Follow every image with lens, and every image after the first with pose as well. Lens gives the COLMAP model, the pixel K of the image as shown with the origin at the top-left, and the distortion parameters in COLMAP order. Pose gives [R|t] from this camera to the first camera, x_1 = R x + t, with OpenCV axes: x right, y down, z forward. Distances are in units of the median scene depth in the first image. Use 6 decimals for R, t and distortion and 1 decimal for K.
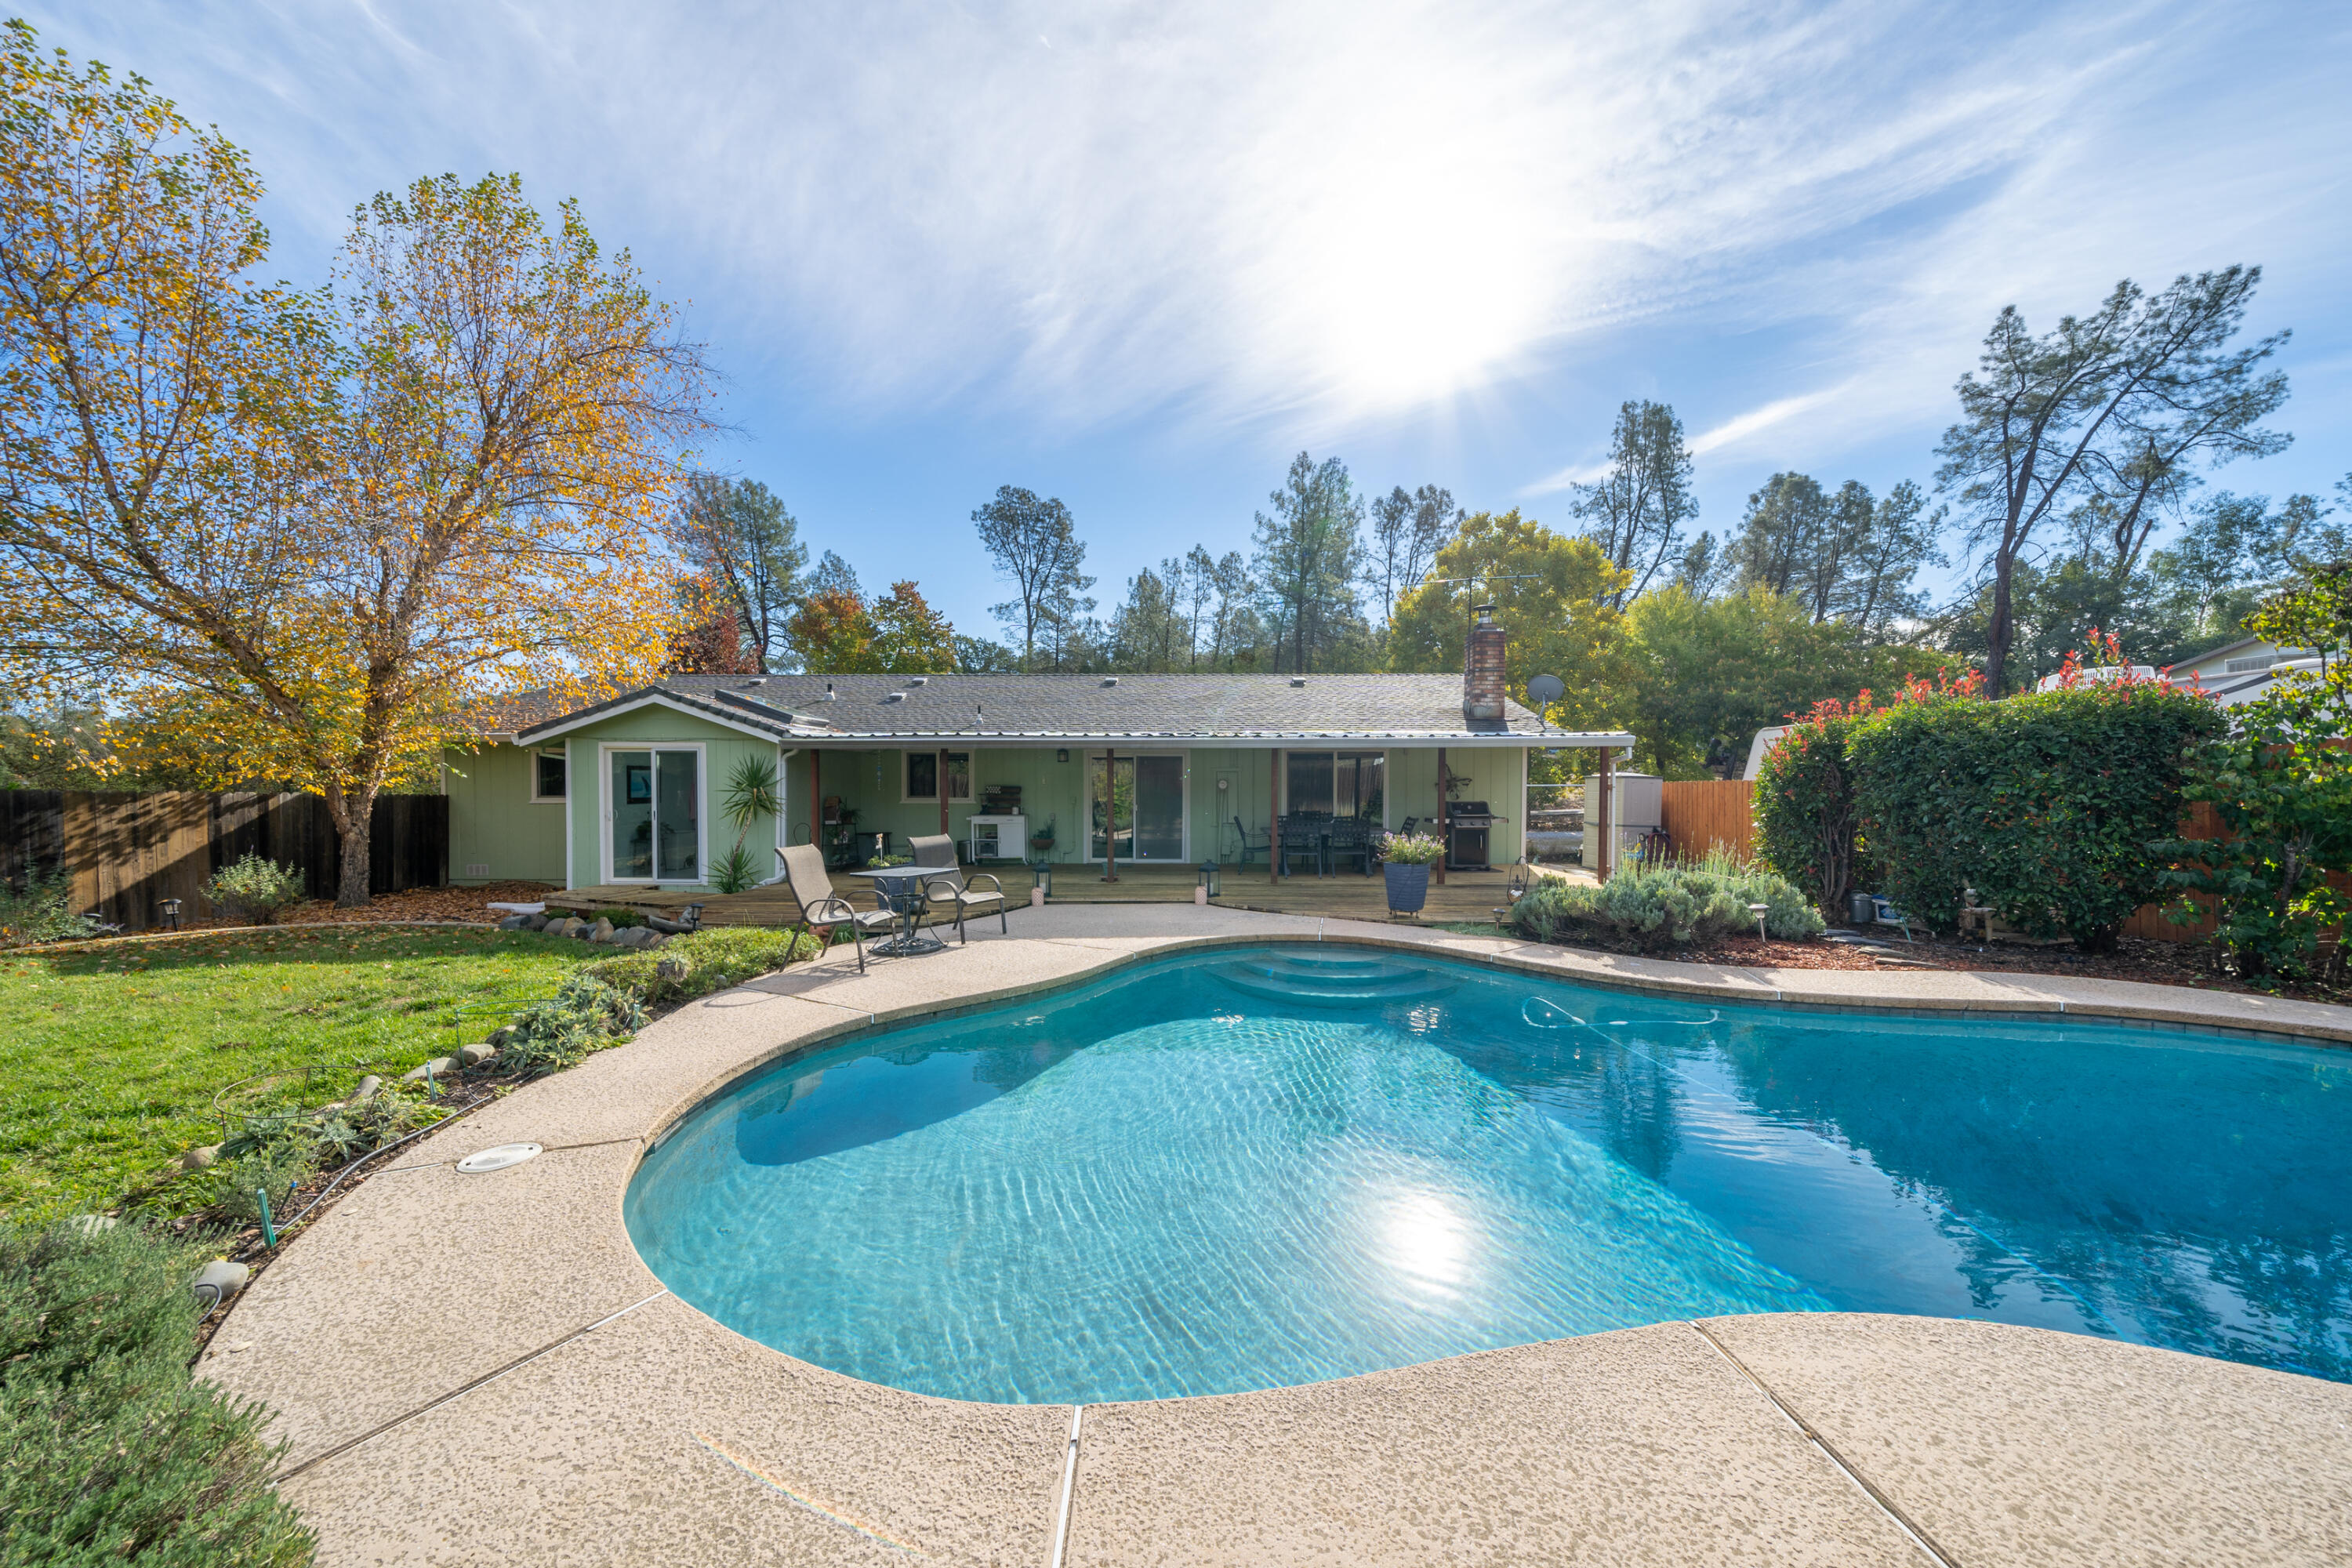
lens RADIAL K [[812.0, 0, 1172.7], [0, 812.0, 791.4], [0, 0, 1]] dist [-0.006308, 0.000181]
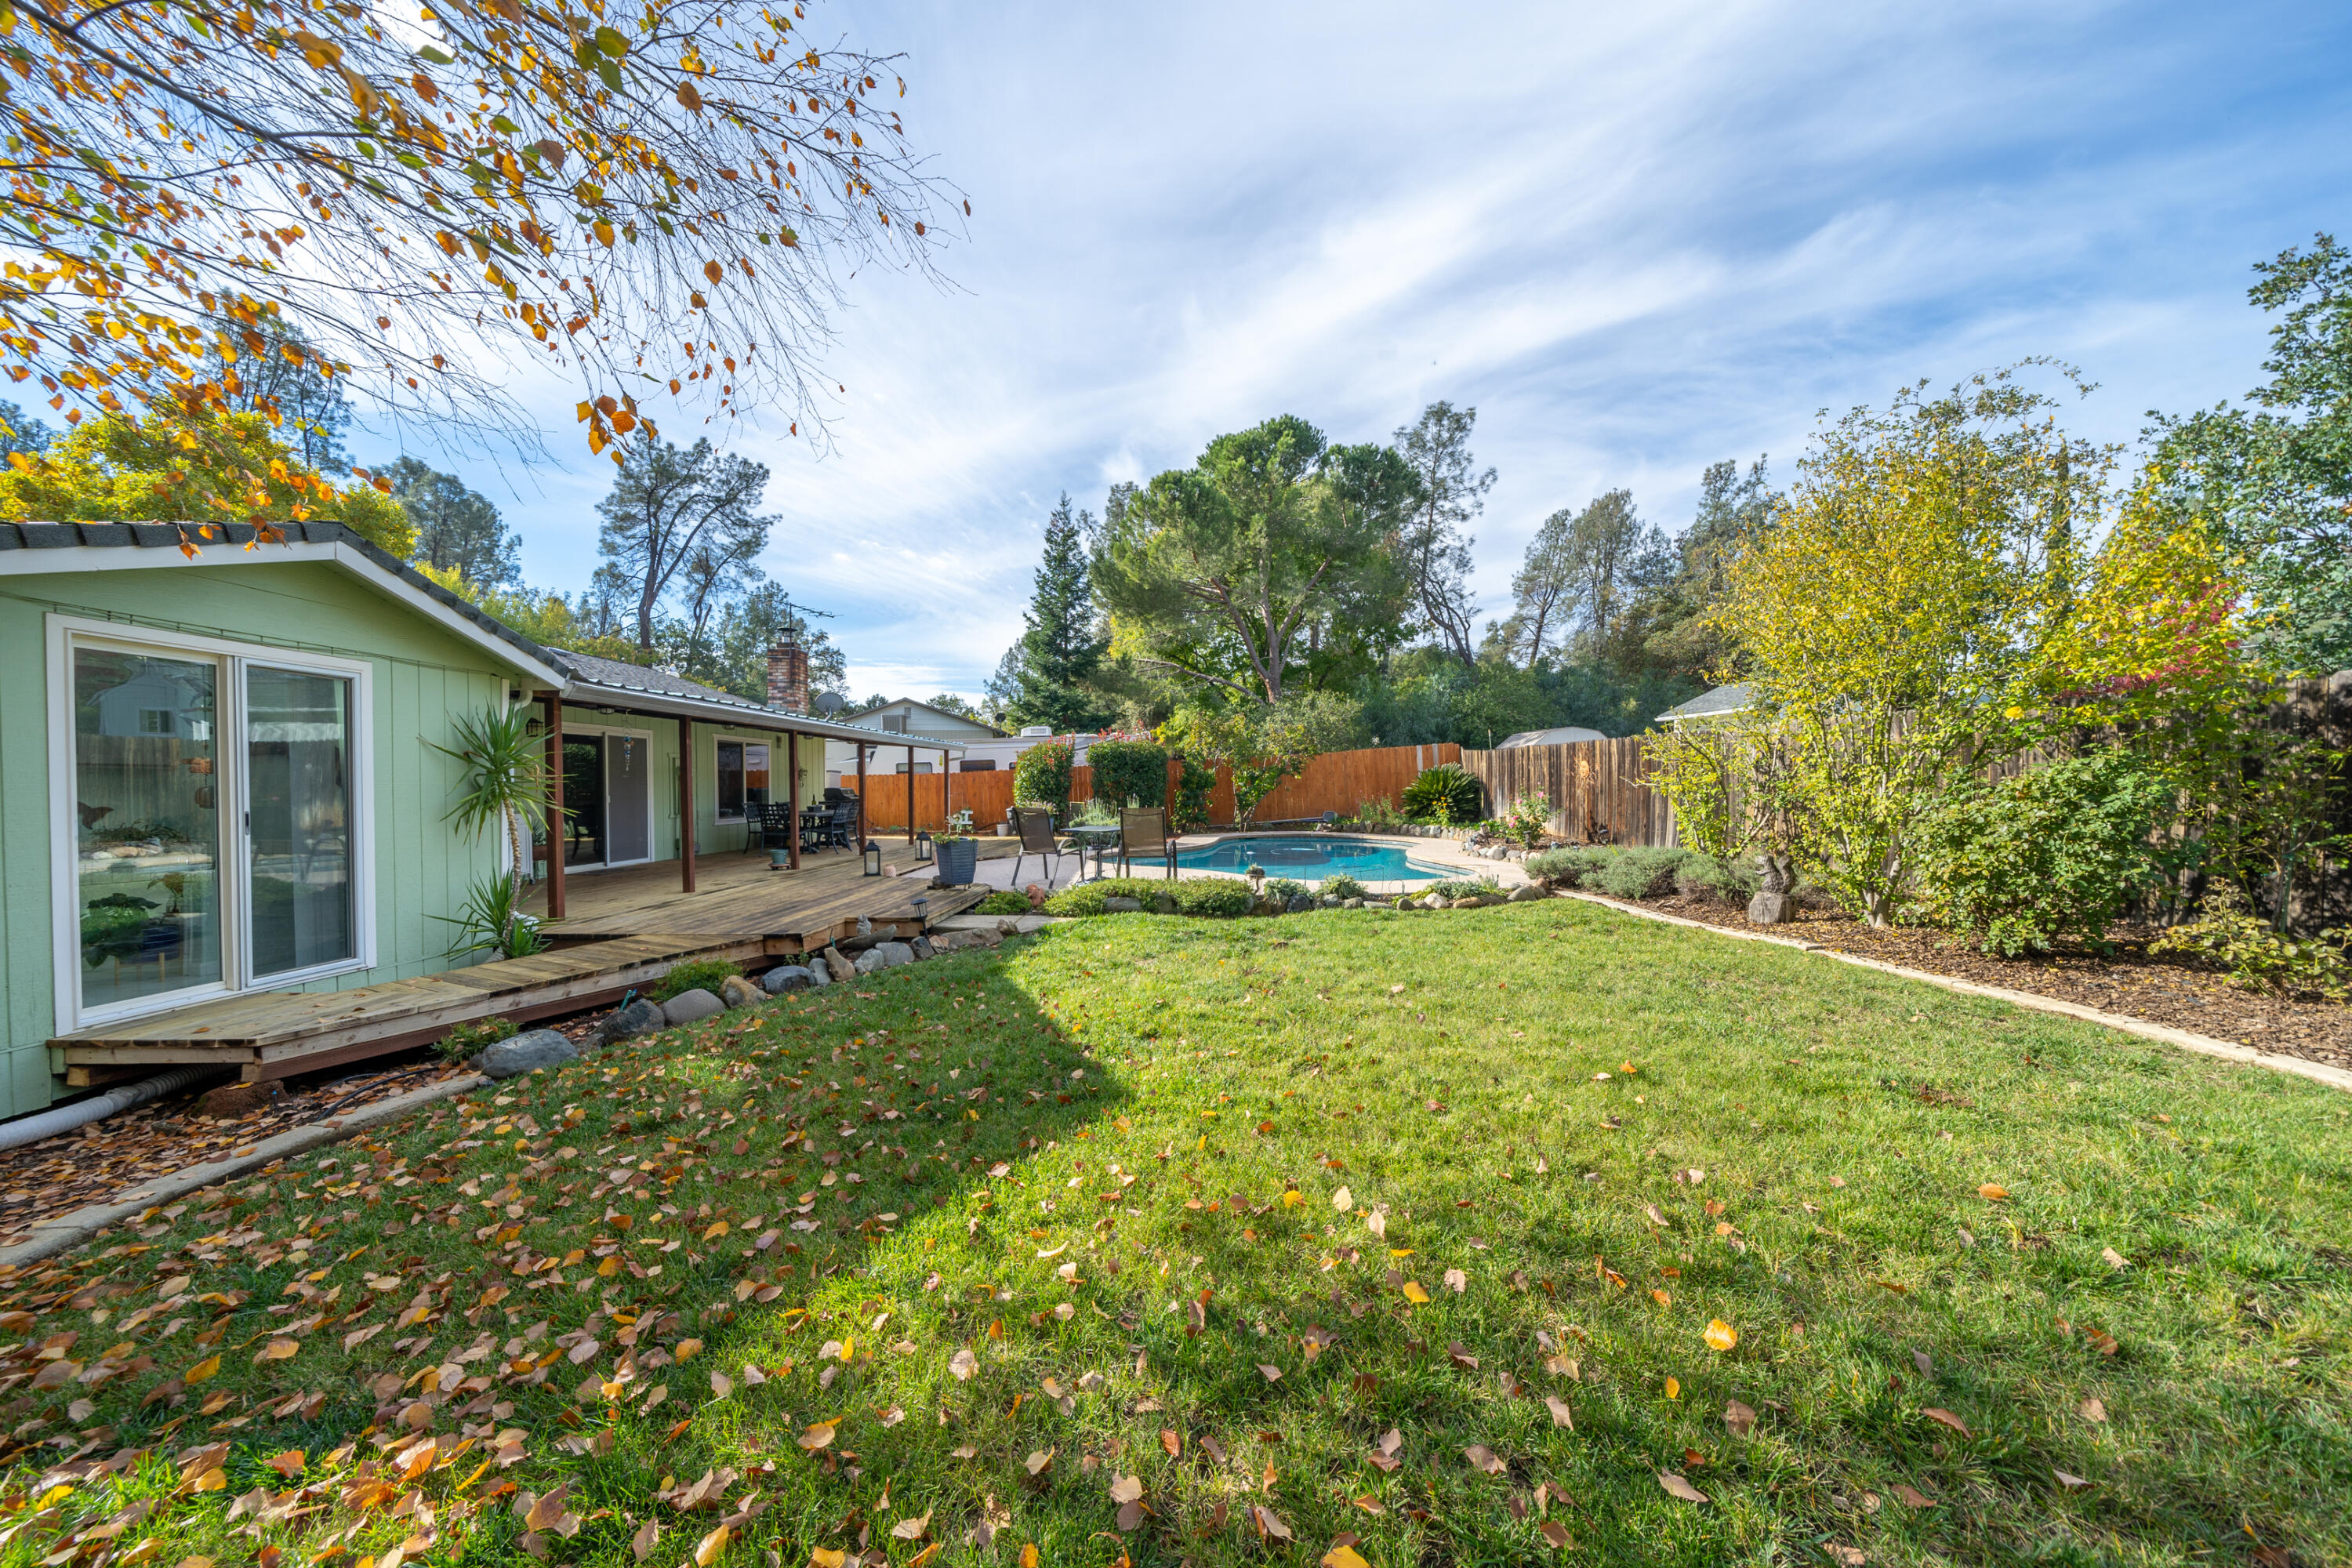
lens RADIAL K [[826.3, 0, 1176.0], [0, 826.3, 784.0], [0, 0, 1]] dist [-0.000693, 0.000033]
pose [[-0.003479, 0.000823, 0.999994, -0.305057], [0.014418, 0.999896, -0.000772, 0.004910], [-0.999890, 0.014415, -0.003491, 0.154569]]
